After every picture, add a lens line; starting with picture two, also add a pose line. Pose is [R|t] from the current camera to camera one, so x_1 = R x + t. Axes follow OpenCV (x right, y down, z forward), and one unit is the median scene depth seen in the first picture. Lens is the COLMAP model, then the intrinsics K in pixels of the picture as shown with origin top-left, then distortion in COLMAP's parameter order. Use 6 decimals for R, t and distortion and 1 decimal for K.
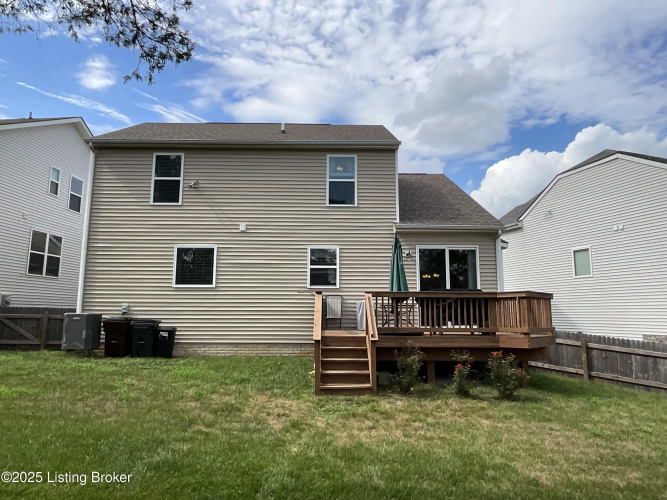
lens RADIAL K [[443.0, 0, 366.0], [0, 443.0, 253.4], [0, 0, 1]] dist [-0.009437, -0.006253]
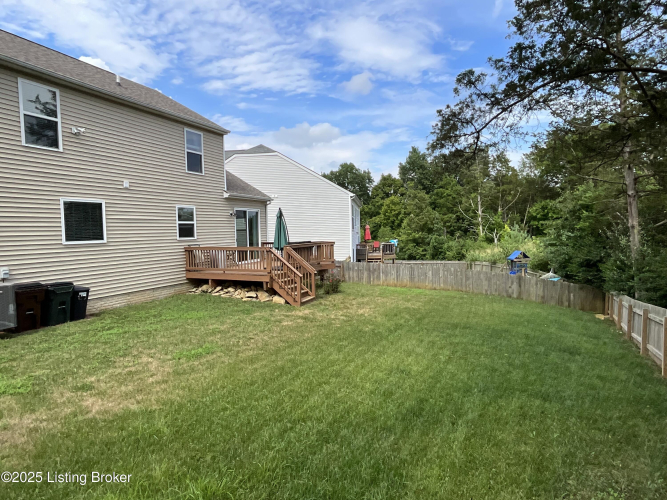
lens RADIAL K [[380.8, 0, 326.7], [0, 380.8, 247.9], [0, 0, 1]] dist [-0.009322, 0.004909]
pose [[0.458231, -0.054562, 0.887157, -0.870772], [-0.104643, 0.987861, 0.114805, -0.063263], [-0.882652, -0.145442, 0.446960, 0.162093]]
